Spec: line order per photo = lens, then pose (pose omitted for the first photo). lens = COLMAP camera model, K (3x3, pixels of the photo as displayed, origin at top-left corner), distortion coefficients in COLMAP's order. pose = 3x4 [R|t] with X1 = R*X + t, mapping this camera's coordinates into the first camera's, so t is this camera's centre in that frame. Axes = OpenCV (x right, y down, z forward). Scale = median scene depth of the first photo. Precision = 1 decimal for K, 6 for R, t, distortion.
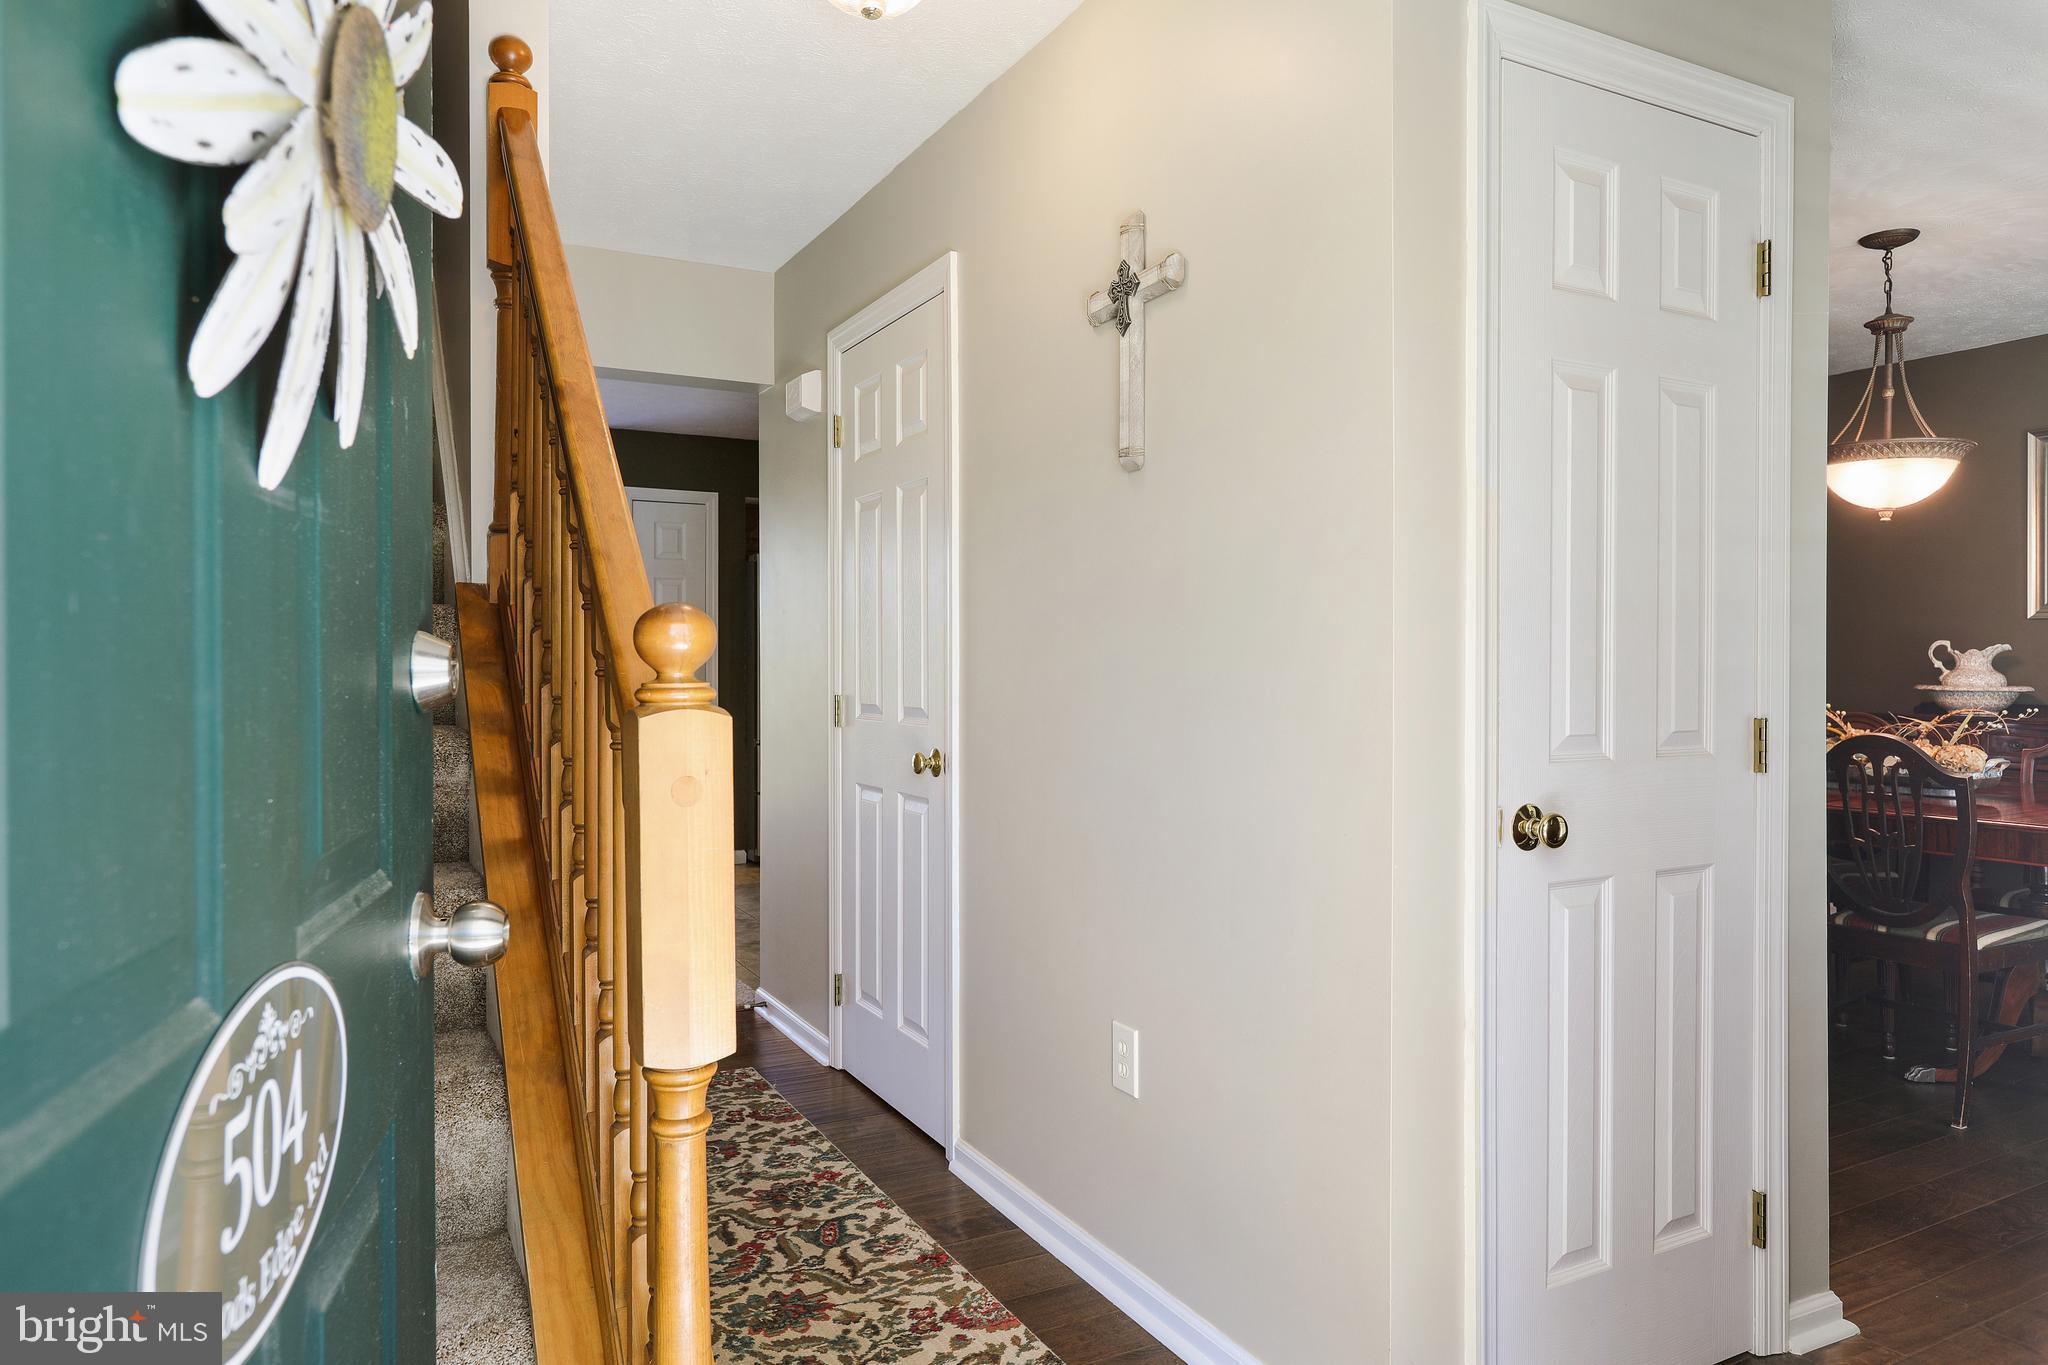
lens RADIAL K [[1300.7, 0, 1021.9], [0, 1300.7, 672.5], [0, 0, 1]] dist [0.007684, 0.002157]
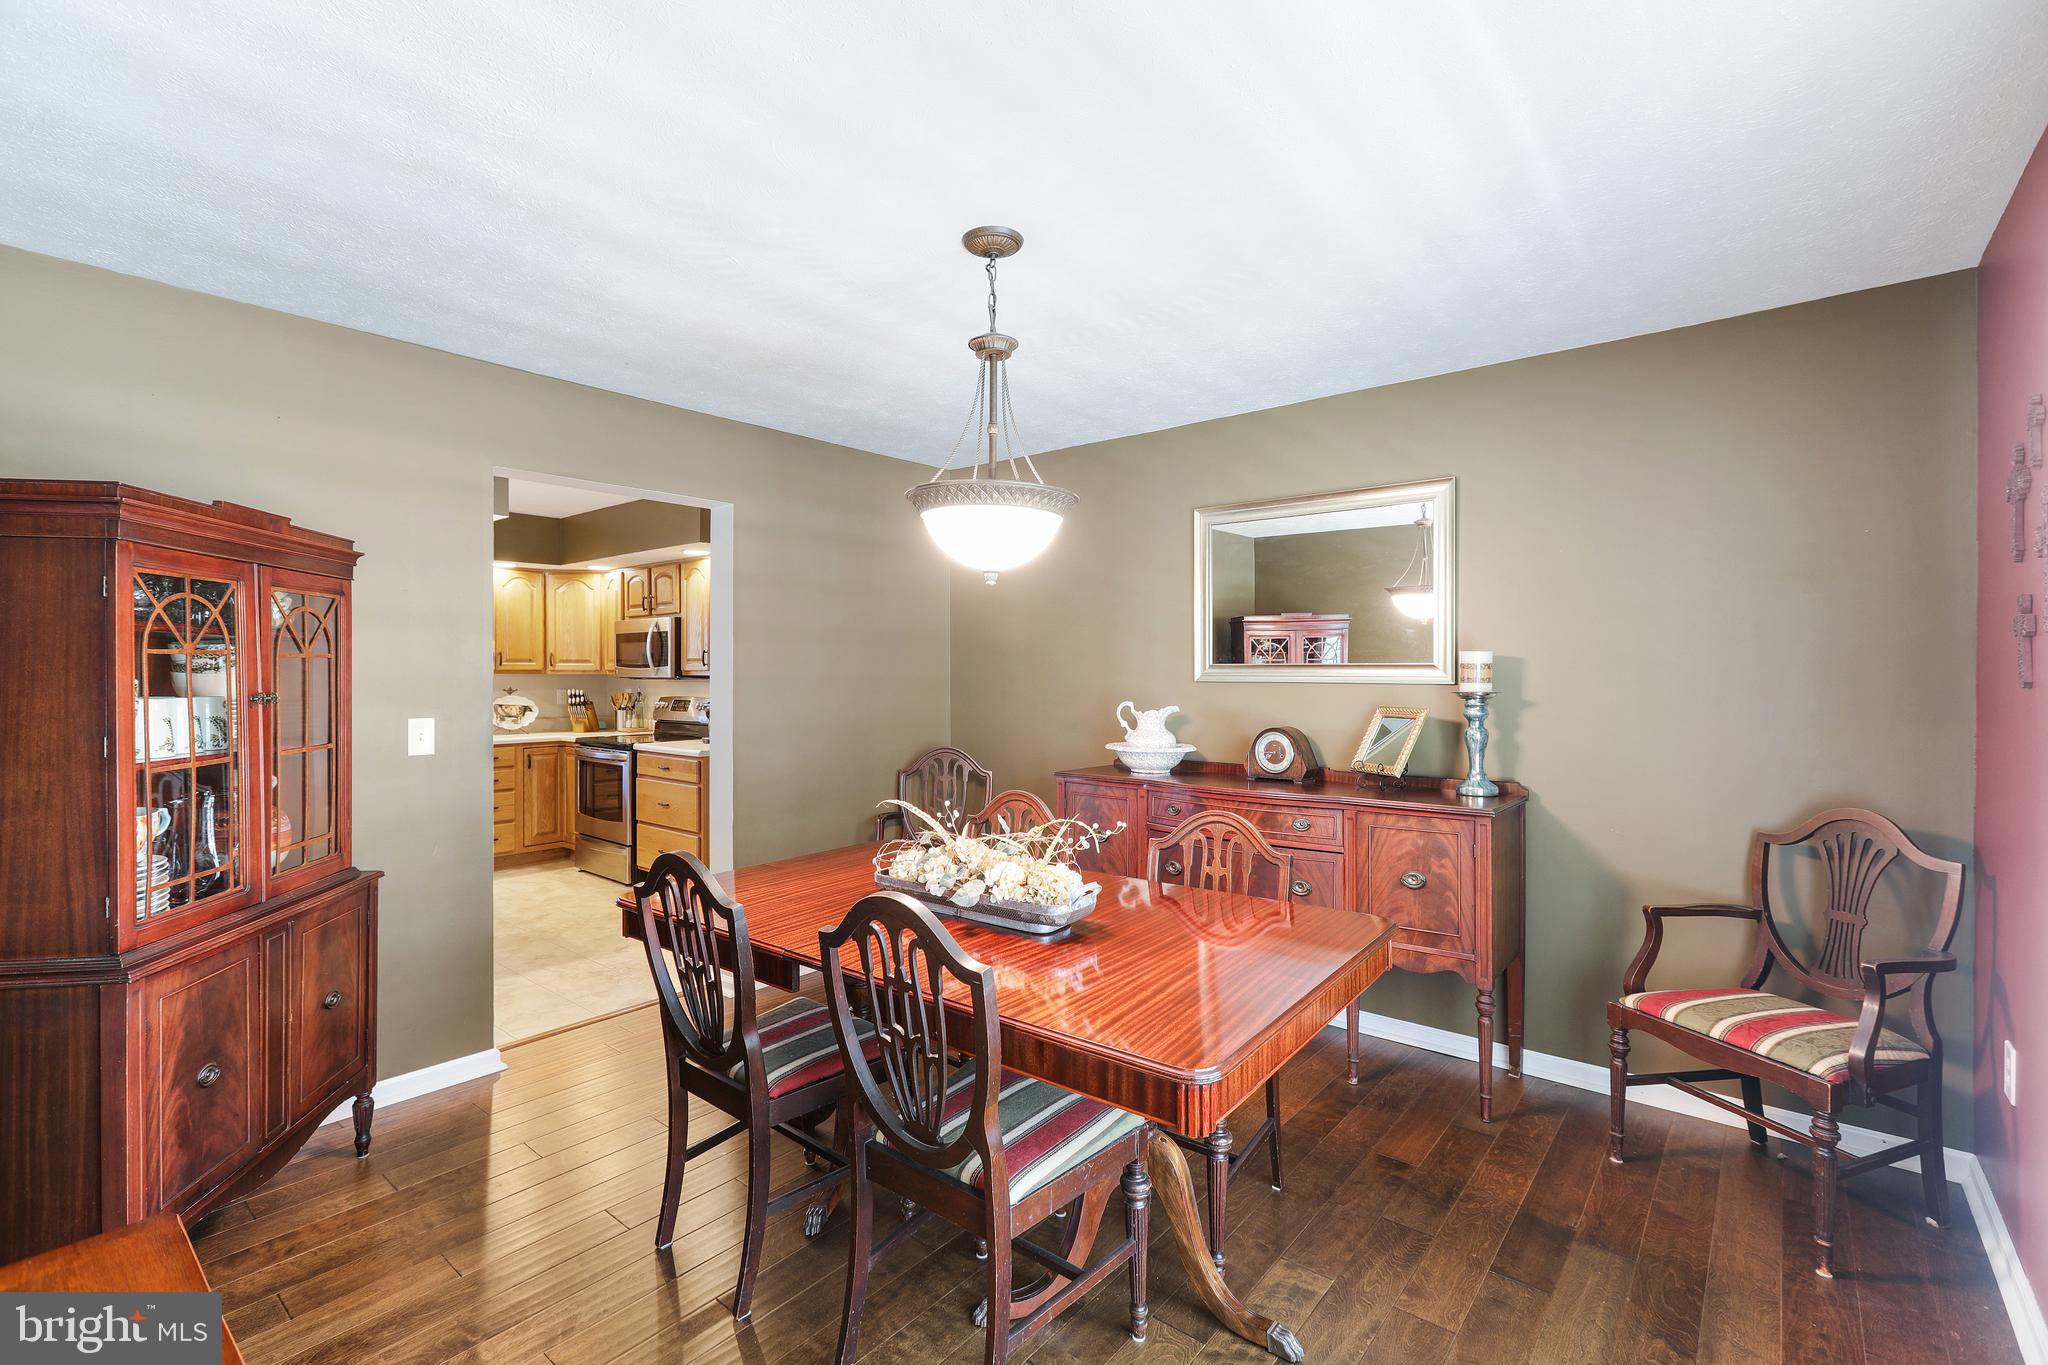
lens RADIAL K [[921.7, 0, 1028.1], [0, 921.7, 675.1], [0, 0, 1]] dist [-0.001444, 0.001129]
pose [[0.924433, 0.004763, 0.381314, 0.461797], [-0.003137, 0.999983, -0.004887, -0.056503], [-0.381331, 0.003321, 0.924433, 0.453916]]
